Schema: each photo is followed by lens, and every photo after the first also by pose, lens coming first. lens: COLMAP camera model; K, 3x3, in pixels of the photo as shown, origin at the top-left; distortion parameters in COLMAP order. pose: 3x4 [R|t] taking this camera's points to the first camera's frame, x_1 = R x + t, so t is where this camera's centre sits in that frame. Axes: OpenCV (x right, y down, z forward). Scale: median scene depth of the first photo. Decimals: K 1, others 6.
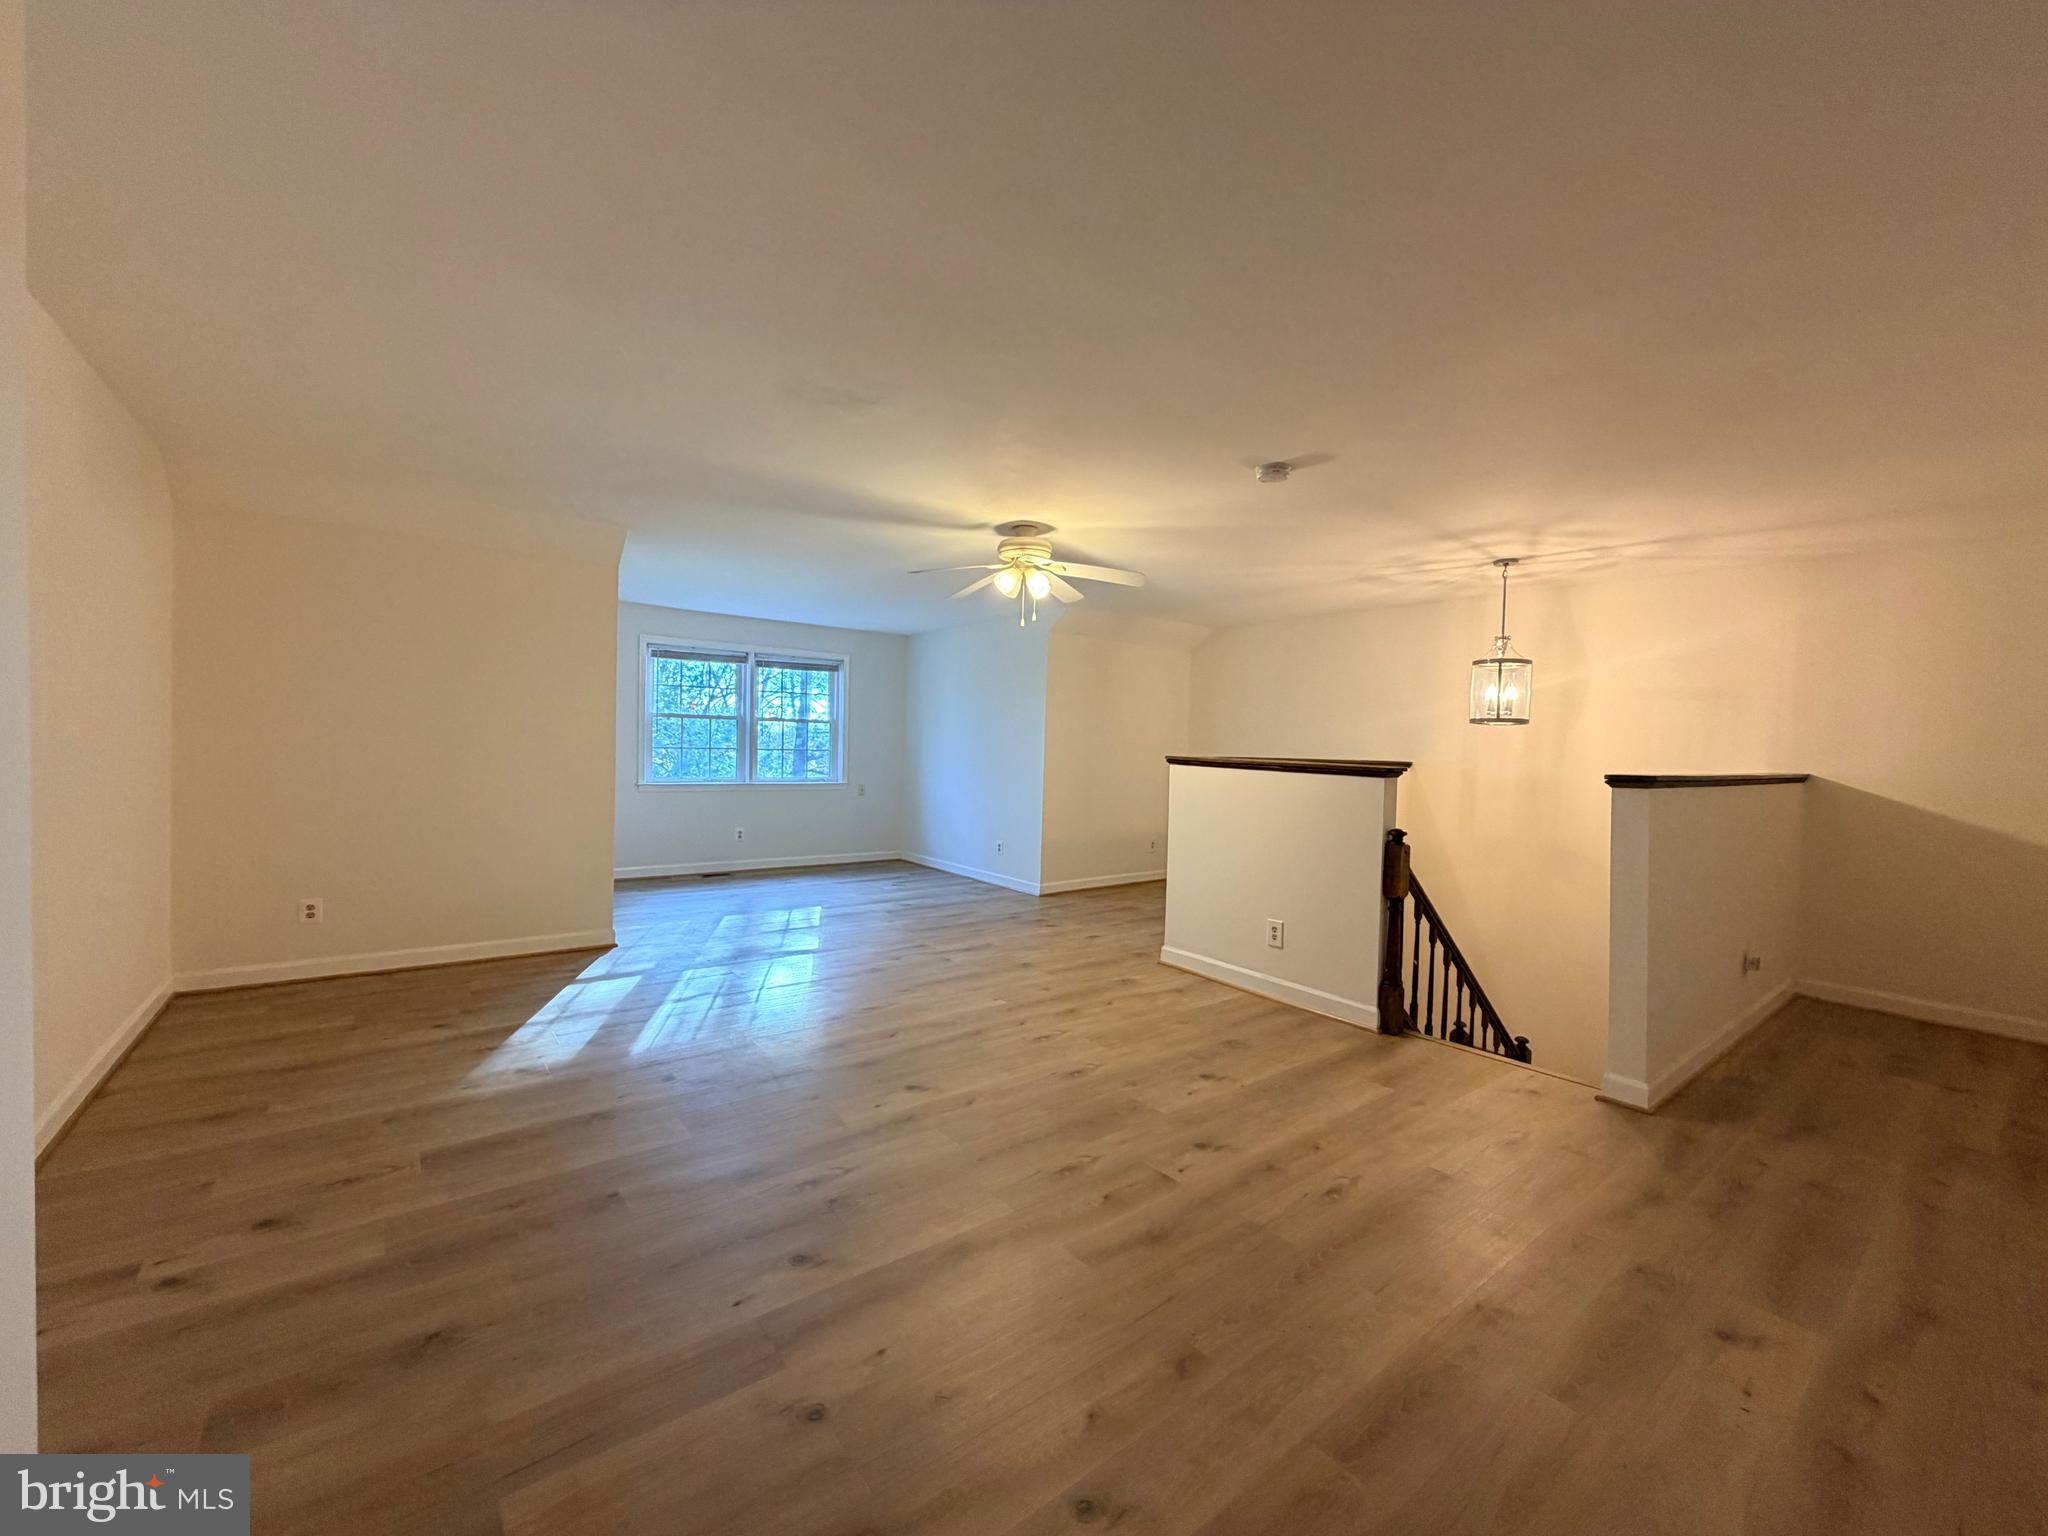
lens RADIAL K [[817.8, 0, 1016.3], [0, 817.8, 765.5], [0, 0, 1]] dist [0.002960, -0.000112]
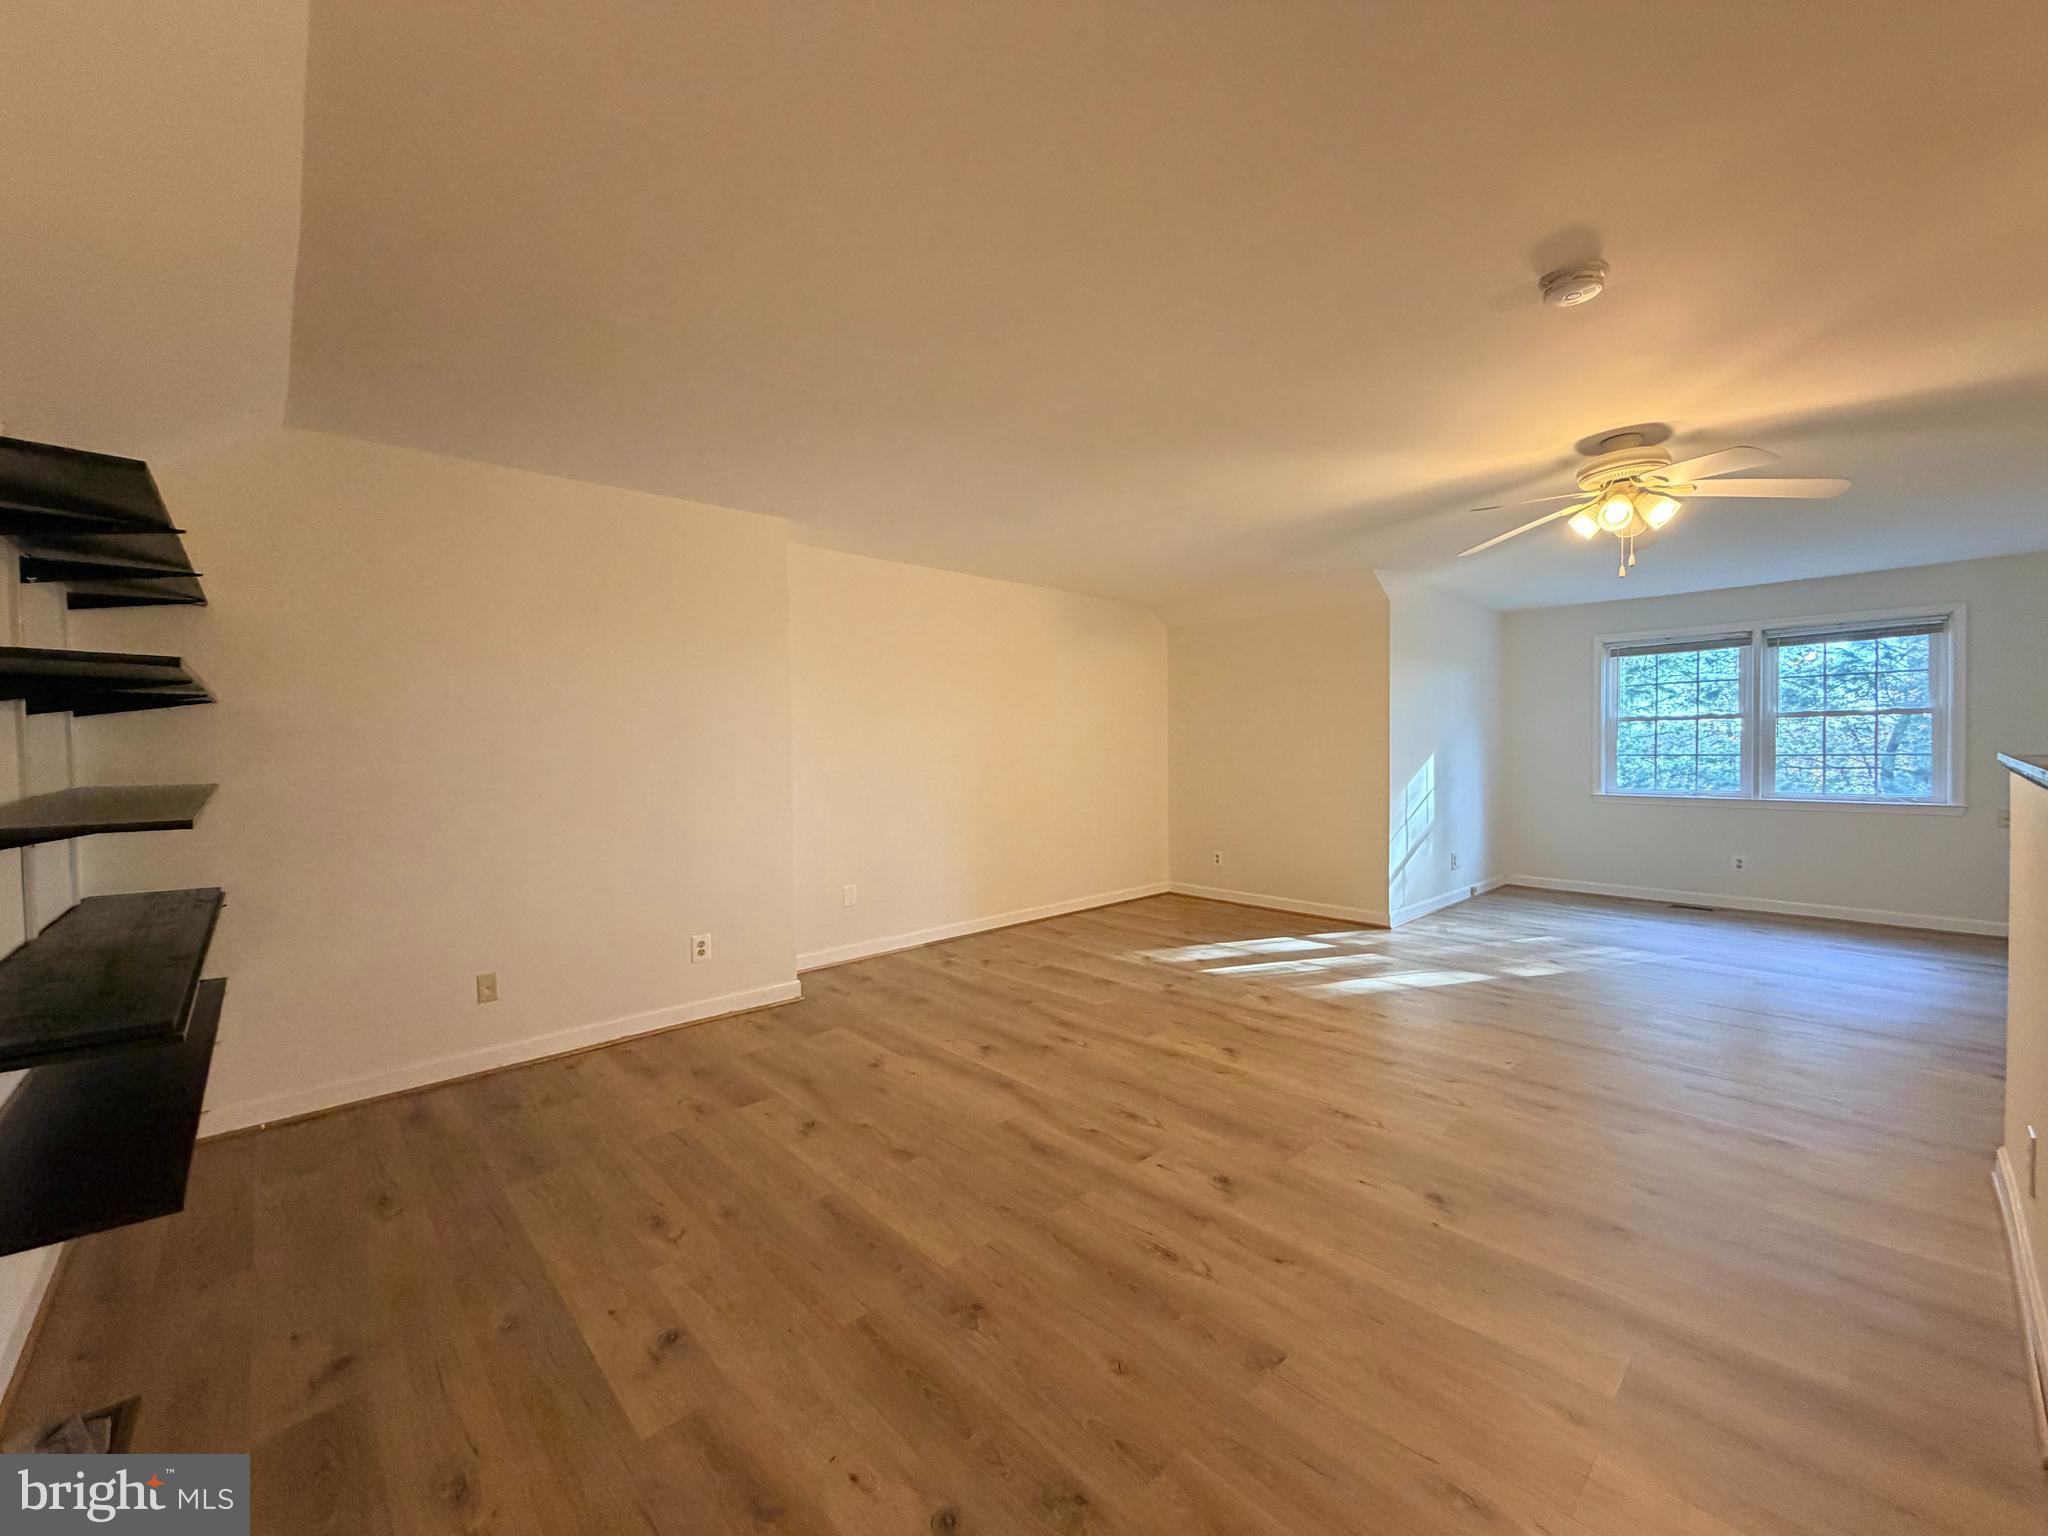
lens RADIAL K [[817.8, 0, 1014.8], [0, 817.8, 762.7], [0, 0, 1]] dist [0.002960, -0.000112]
pose [[0.085913, -0.010215, -0.996250, 0.940823], [-0.012363, 0.999860, -0.011318, 0.010631], [0.996226, 0.013289, 0.085775, 0.575432]]
